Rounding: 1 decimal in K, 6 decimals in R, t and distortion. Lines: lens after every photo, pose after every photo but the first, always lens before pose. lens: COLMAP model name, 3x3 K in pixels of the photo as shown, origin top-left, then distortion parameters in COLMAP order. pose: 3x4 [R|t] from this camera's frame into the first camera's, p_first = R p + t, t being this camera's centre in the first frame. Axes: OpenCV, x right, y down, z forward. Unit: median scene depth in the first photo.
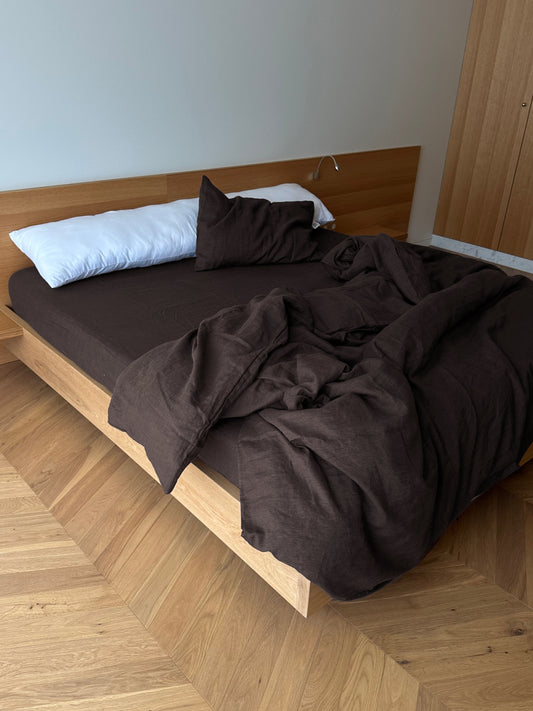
lens RADIAL K [[595.6, 0, 255.6], [0, 595.6, 395.8], [0, 0, 1]] dist [-0.003943, -0.031845]
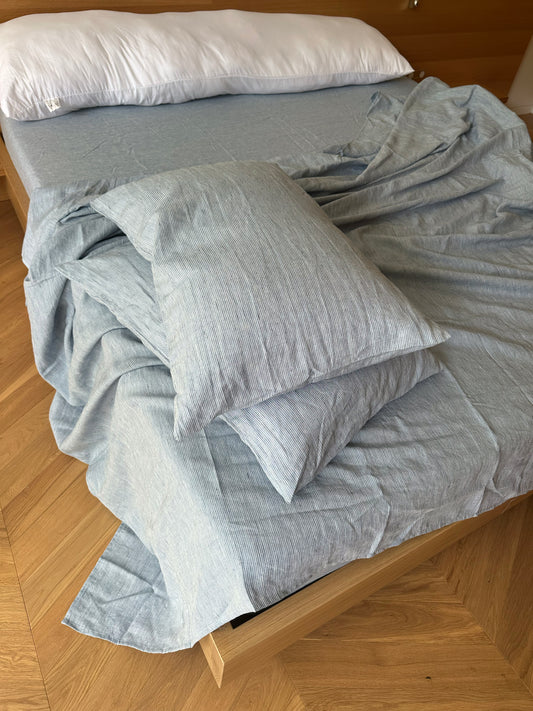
lens RADIAL K [[511.9, 0, 259.3], [0, 511.9, 381.0], [0, 0, 1]] dist [-0.007147, -0.018895]
pose [[0.981123, 0.181198, -0.067572, 0.085234], [-0.153787, 0.942892, 0.295474, -0.139517], [0.117253, -0.279504, 0.952958, 0.411587]]
